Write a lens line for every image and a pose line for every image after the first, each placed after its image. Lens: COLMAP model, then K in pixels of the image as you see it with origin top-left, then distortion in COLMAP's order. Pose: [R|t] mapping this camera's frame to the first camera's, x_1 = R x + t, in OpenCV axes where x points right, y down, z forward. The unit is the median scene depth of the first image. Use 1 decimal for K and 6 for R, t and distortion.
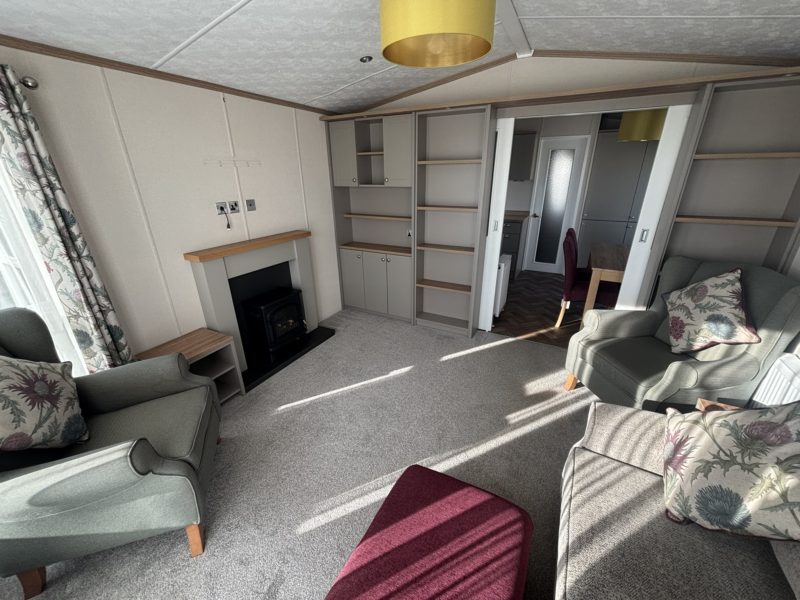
lens RADIAL K [[321.6, 0, 401.3], [0, 321.6, 300.9], [0, 0, 1]] dist [-0.000968, -0.000778]
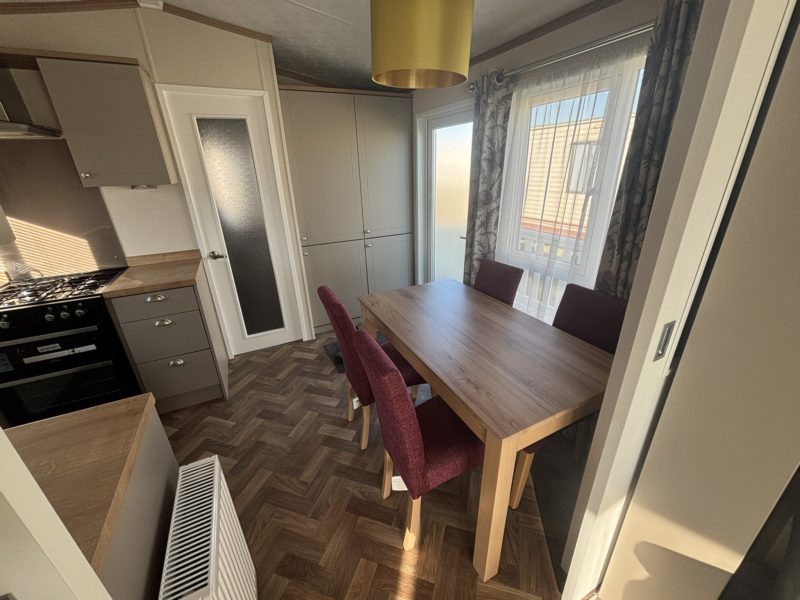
lens RADIAL K [[321.6, 0, 401.3], [0, 321.6, 300.9], [0, 0, 1]] dist [-0.000968, -0.000778]
pose [[0.578186, -0.318743, 0.751069, 0.206829], [0.325726, 0.934170, 0.145698, -0.194174], [-0.748067, 0.160402, 0.643947, 0.523614]]
